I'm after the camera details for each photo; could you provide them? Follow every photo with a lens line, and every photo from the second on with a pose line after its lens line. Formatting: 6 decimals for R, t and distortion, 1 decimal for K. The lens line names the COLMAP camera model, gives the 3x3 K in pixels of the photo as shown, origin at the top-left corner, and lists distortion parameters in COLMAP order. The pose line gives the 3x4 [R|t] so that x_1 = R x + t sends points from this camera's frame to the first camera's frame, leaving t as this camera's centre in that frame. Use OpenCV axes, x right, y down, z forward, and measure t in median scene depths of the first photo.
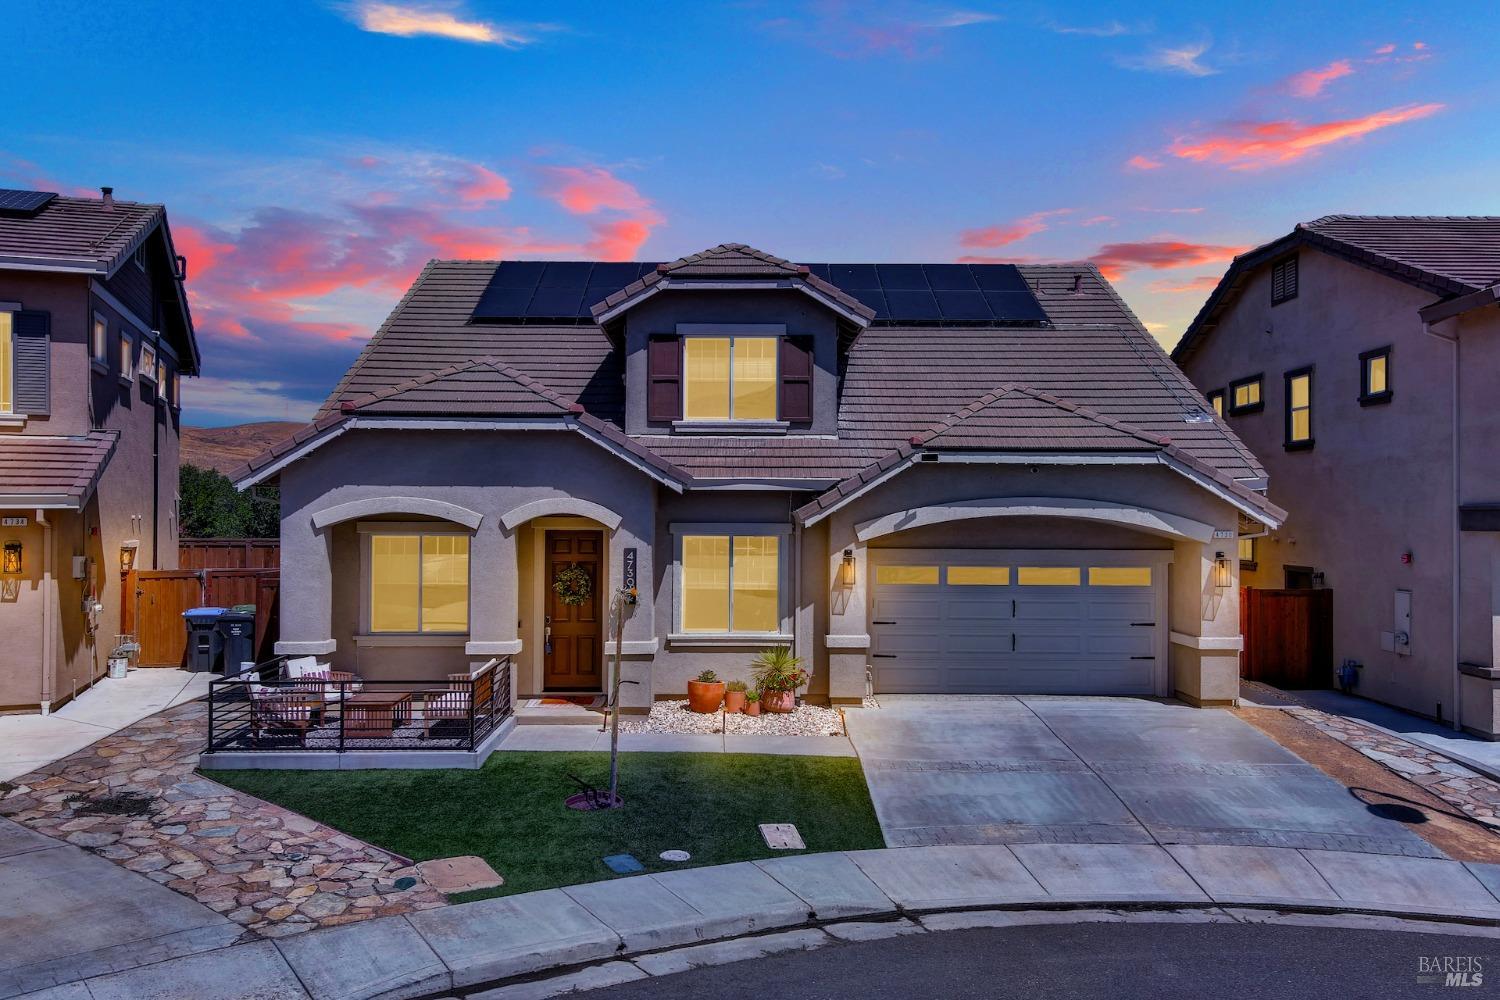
lens RADIAL K [[1153.3, 0, 750.0], [0, 1153.3, 500.0], [0, 0, 1]] dist [0.042006, -0.034375]
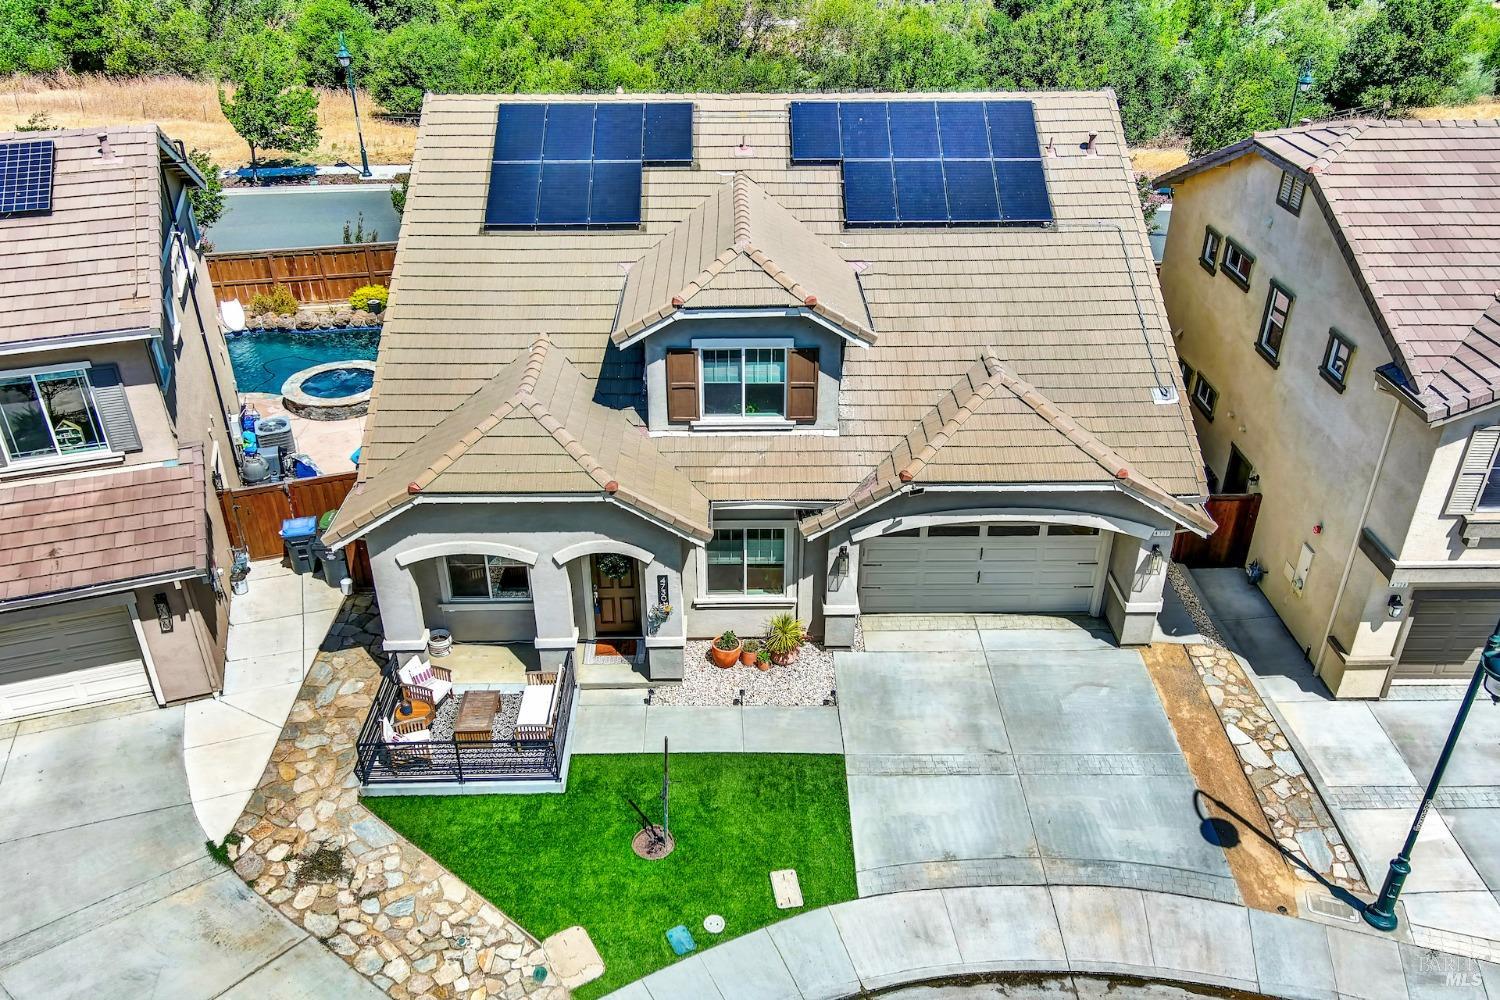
lens RADIAL K [[1153.3, 0, 750.0], [0, 1153.3, 500.0], [0, 0, 1]] dist [0.042006, -0.034375]
pose [[0.999985, -0.005257, -0.001319, -0.010375], [0.005194, 0.860025, 0.510225, -0.656016], [-0.001548, -0.510225, 0.860040, 0.002551]]
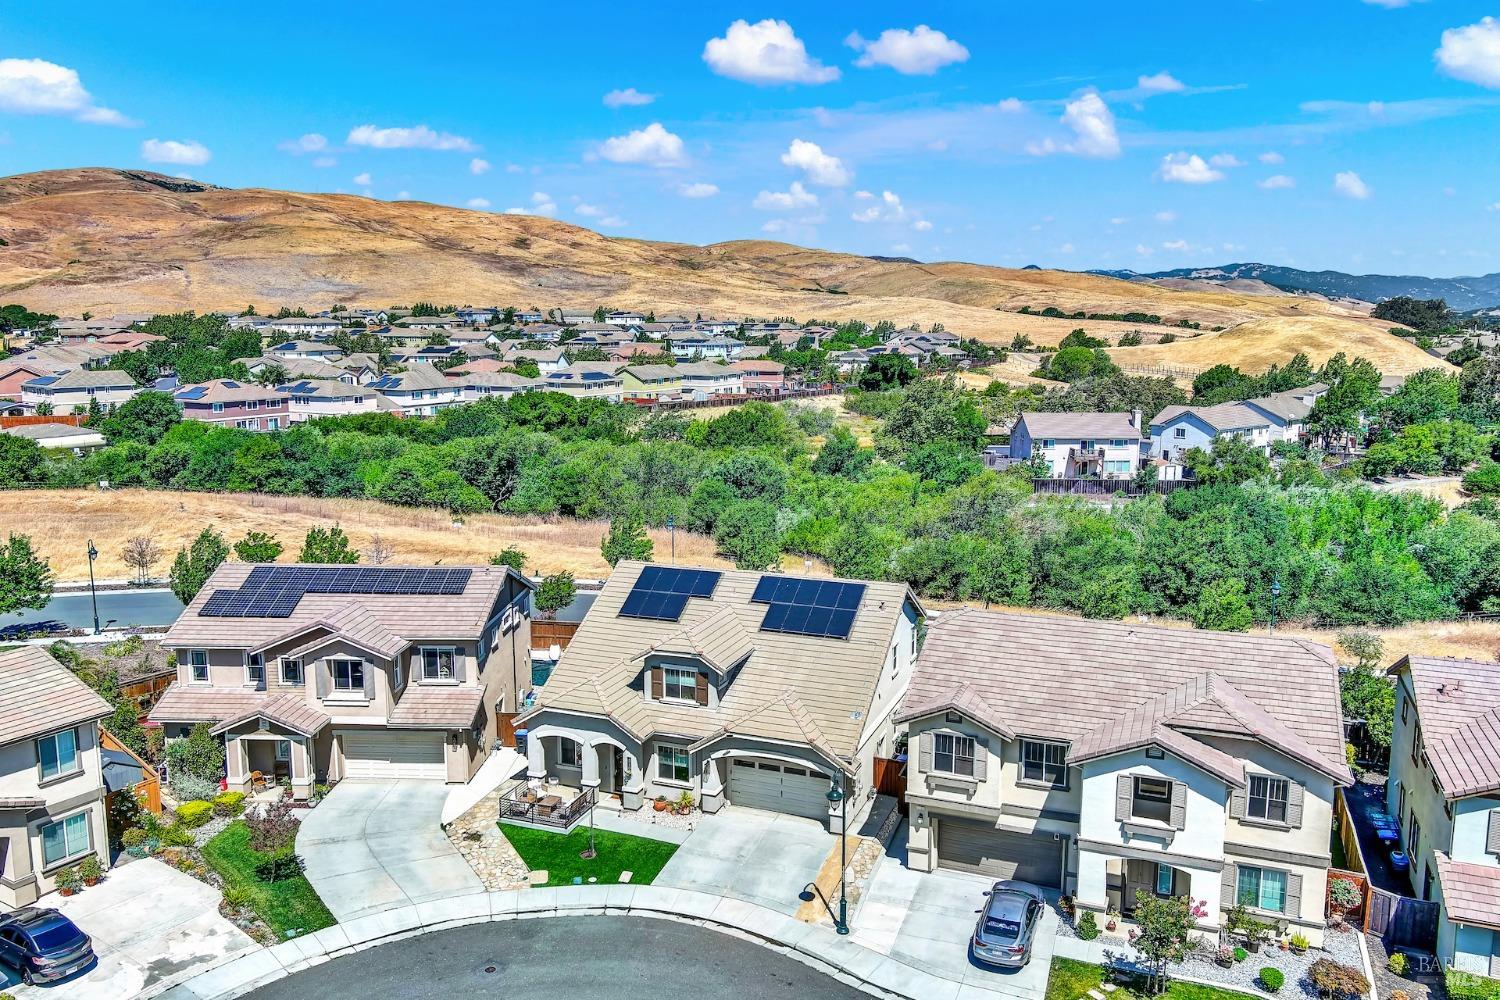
lens RADIAL K [[1153.3, 0, 750.0], [0, 1153.3, 500.0], [0, 0, 1]] dist [0.042006, -0.034375]
pose [[0.925532, 0.053581, -0.374858, 1.275063], [0.011303, 0.985588, 0.168785, -1.119633], [0.378500, -0.160453, 0.911588, -1.489446]]
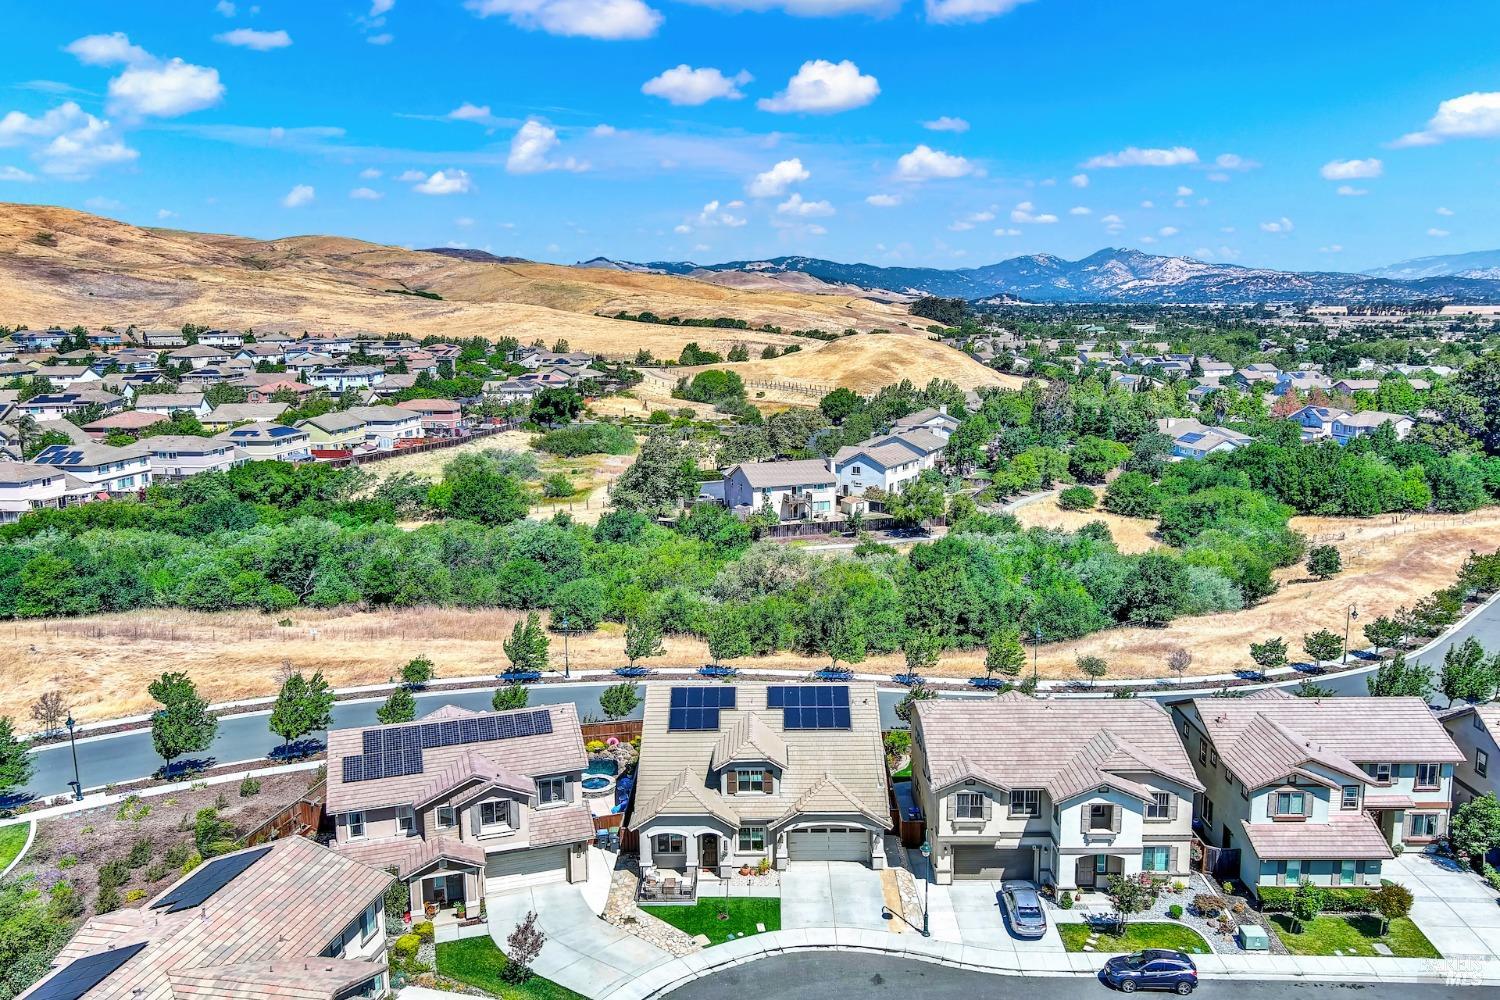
lens RADIAL K [[1153.3, 0, 750.0], [0, 1153.3, 500.0], [0, 0, 1]] dist [0.042006, -0.034375]
pose [[0.999481, -0.013496, -0.029245, 0.117451], [0.018607, 0.983077, 0.182244, -1.896371], [0.026290, -0.182693, 0.982818, -2.798558]]
